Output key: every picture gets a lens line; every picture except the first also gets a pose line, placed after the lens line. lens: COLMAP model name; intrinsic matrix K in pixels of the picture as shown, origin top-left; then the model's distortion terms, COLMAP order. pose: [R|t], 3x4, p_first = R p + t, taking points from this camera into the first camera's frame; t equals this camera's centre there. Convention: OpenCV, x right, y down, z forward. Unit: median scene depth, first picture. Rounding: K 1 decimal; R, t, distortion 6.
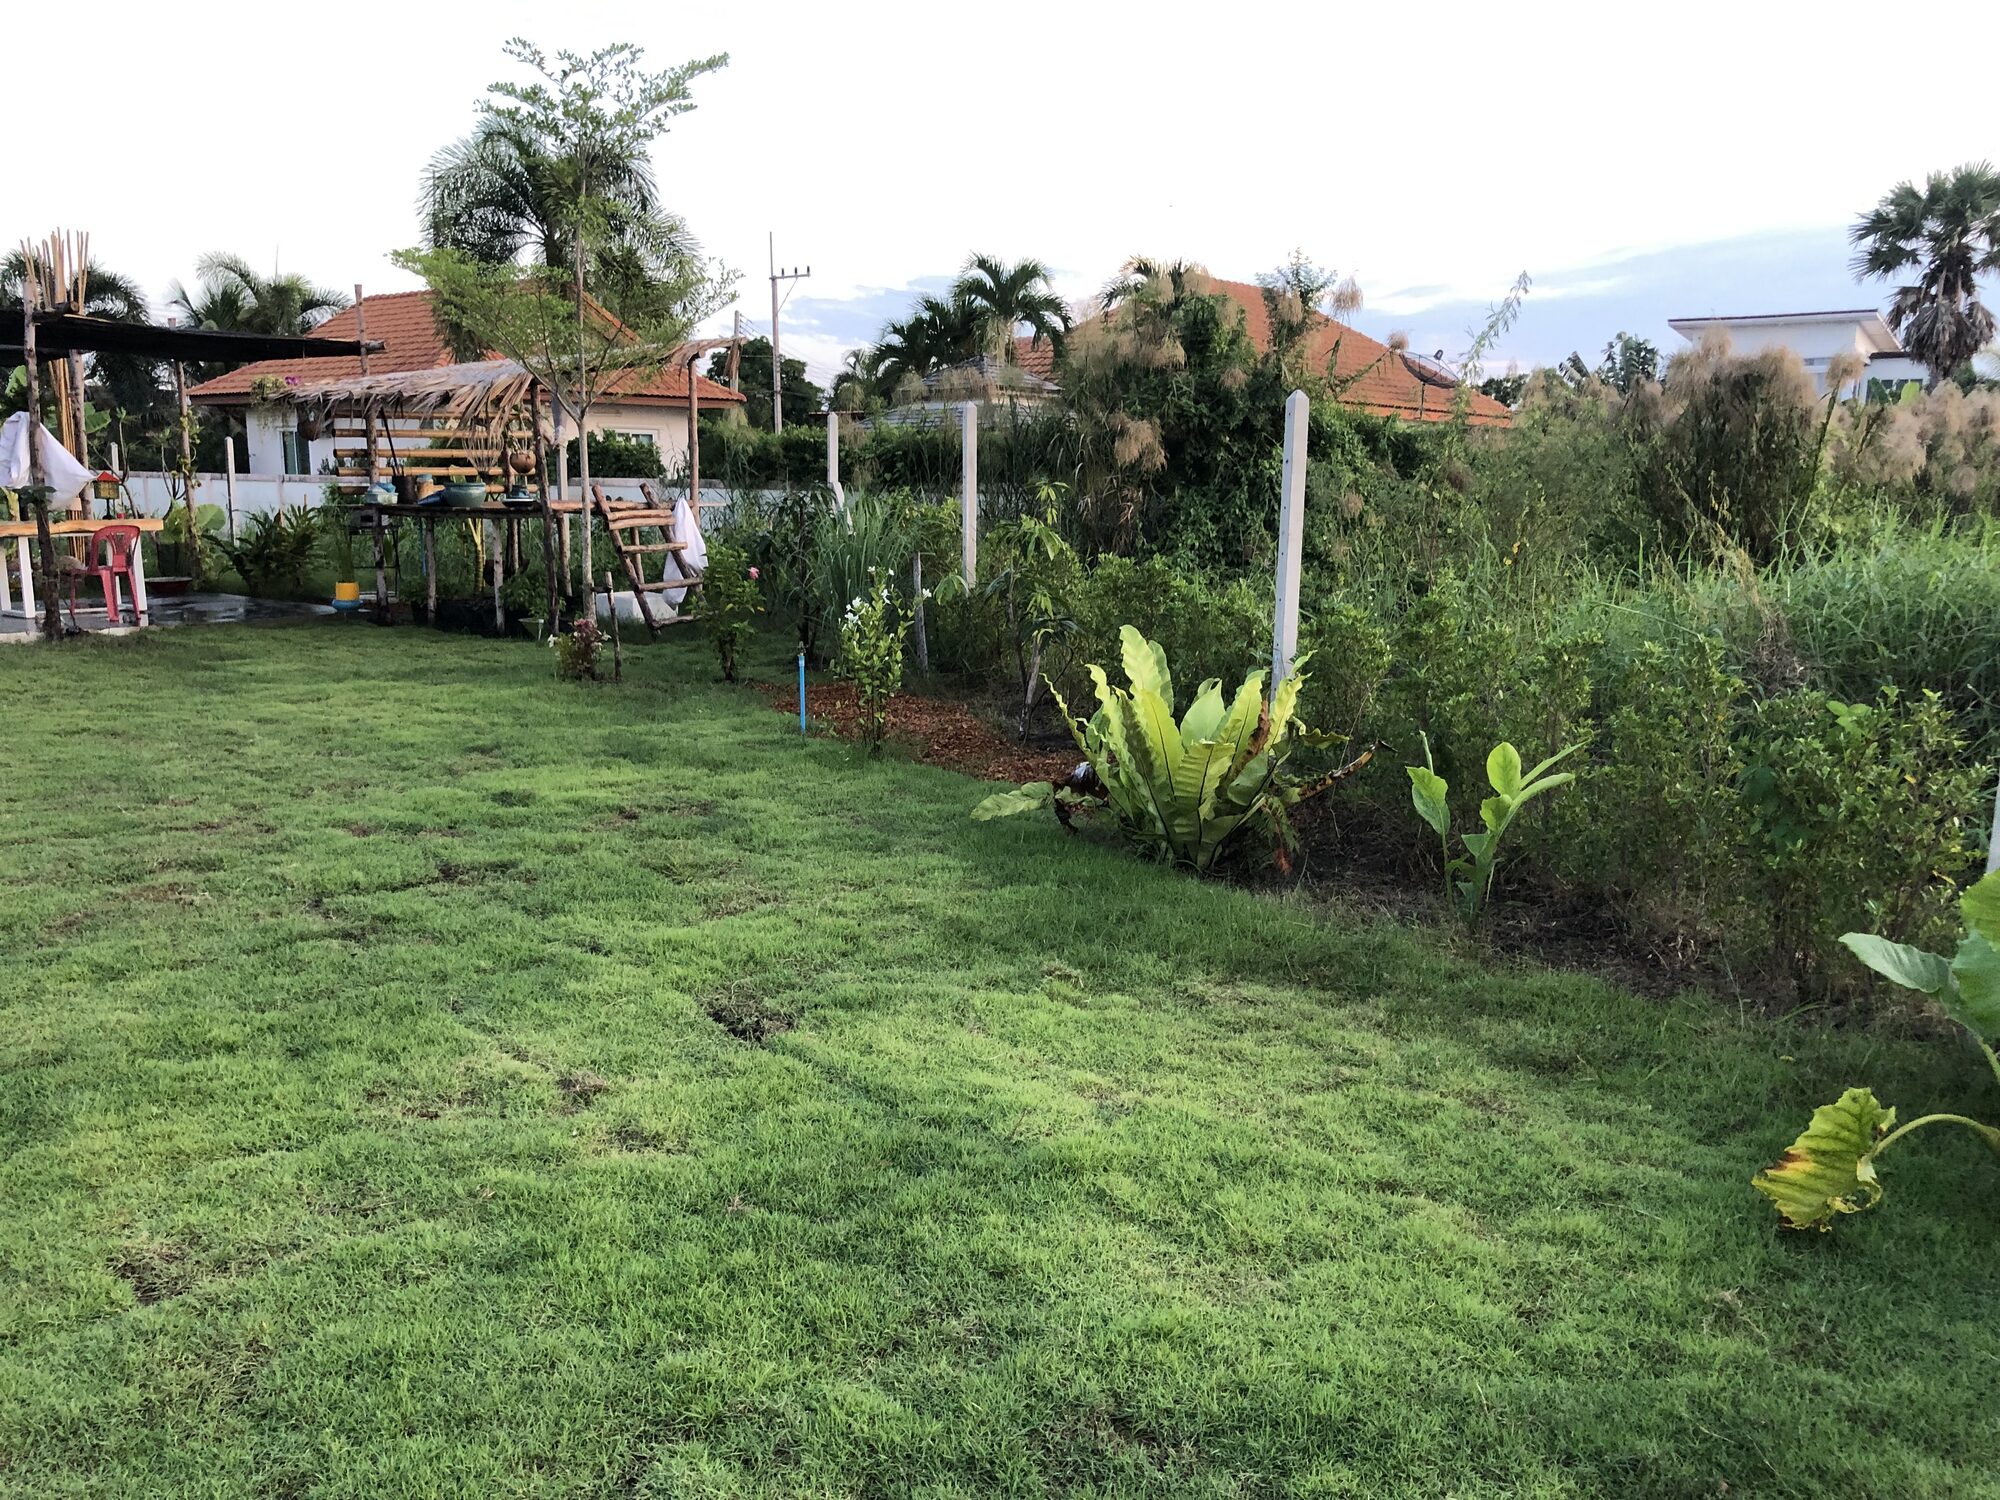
lens RADIAL K [[1631.6, 0, 1016.9], [0, 1631.6, 753.8], [0, 0, 1]] dist [0.014440, -0.000684]
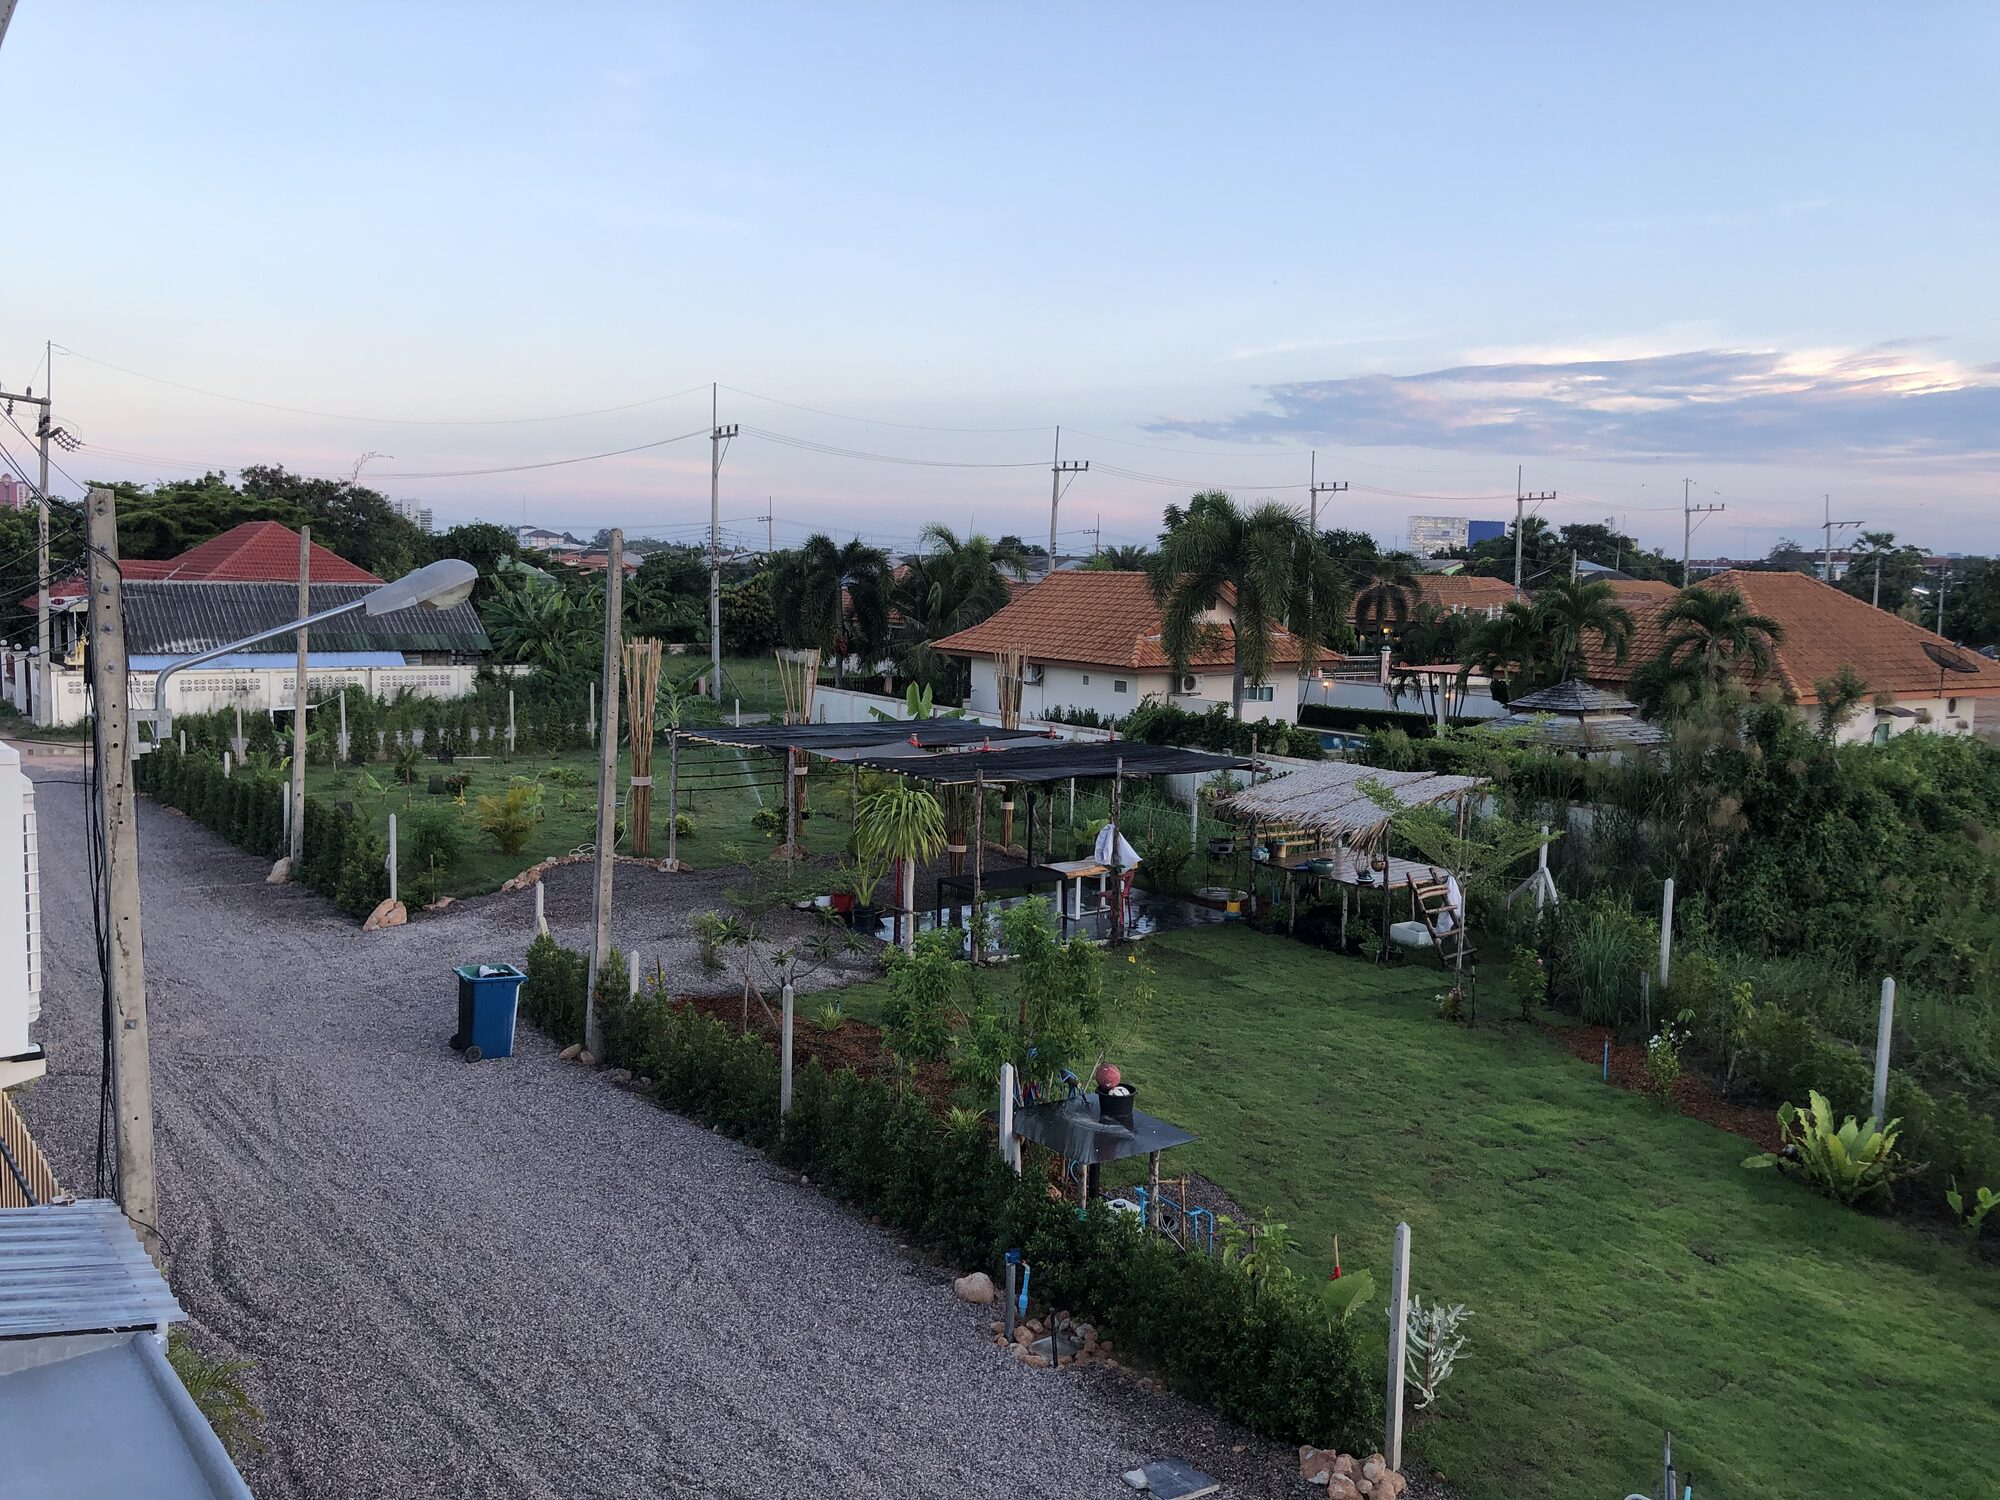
lens RADIAL K [[1640.0, 0, 997.9], [0, 1640.0, 714.5], [0, 0, 1]] dist [0.008690, -0.011147]
pose [[0.962280, 0.037550, -0.269459, -0.209146], [-0.057853, 0.996020, -0.067802, -0.182103], [0.265840, 0.080833, 0.960622, -0.775074]]
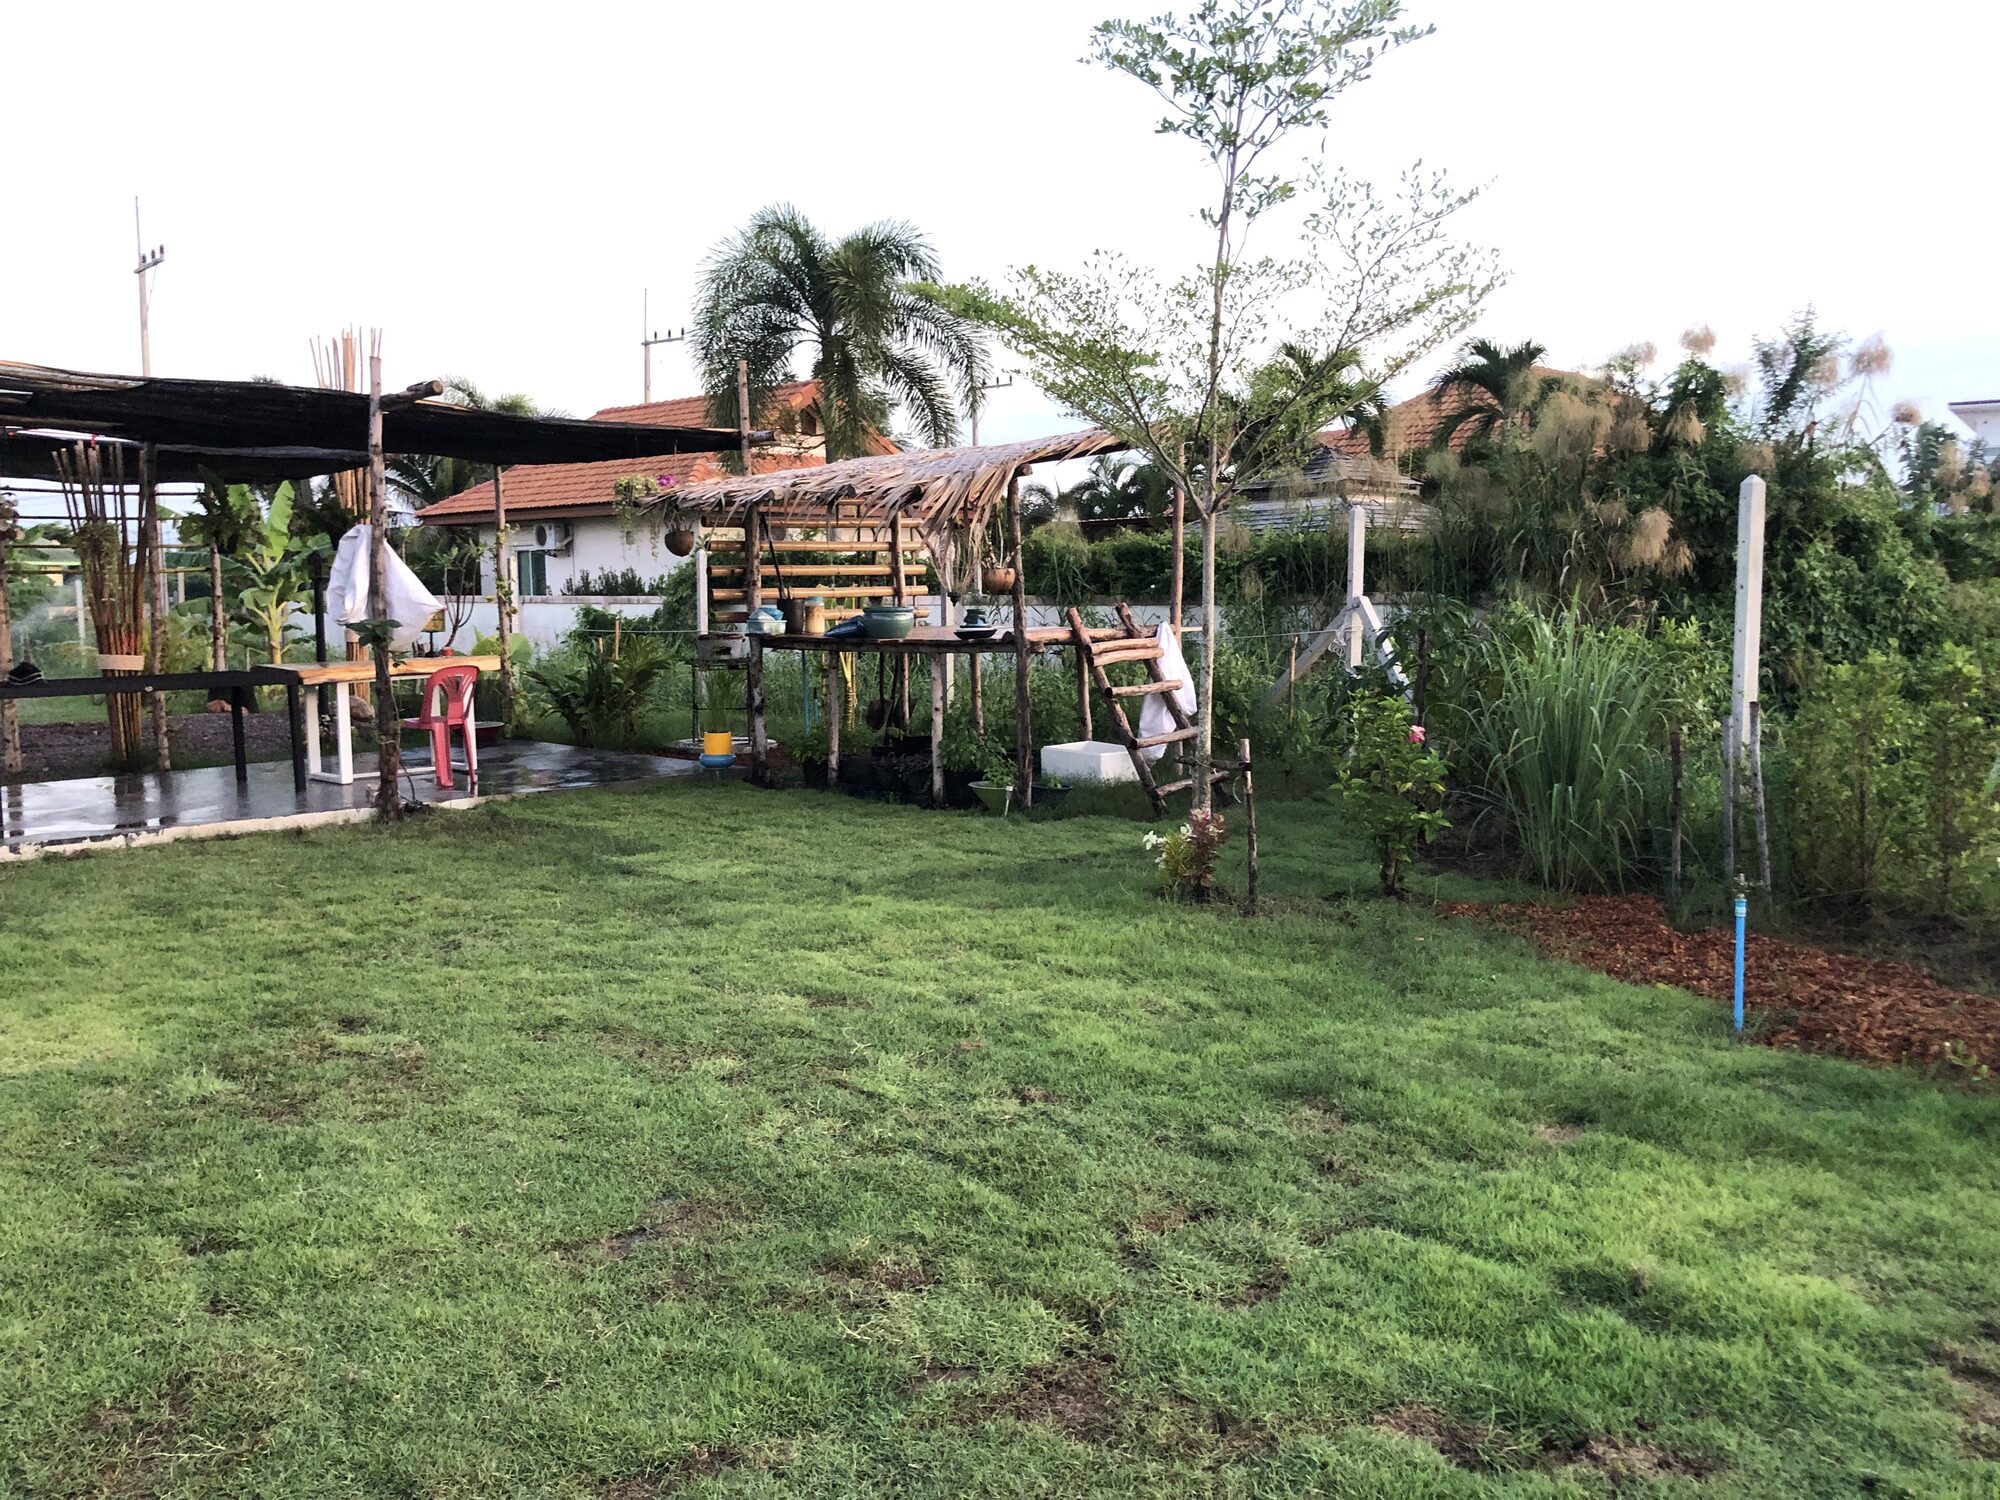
lens RADIAL K [[1618.1, 0, 1000.0], [0, 1618.1, 750.0], [0, 0, 1]] dist [0.036015, -0.026184]
pose [[0.995845, -0.005251, -0.090915, -0.217521], [-0.000807, 0.997788, -0.066465, -0.047510], [0.091063, 0.066262, 0.993638, 0.250461]]
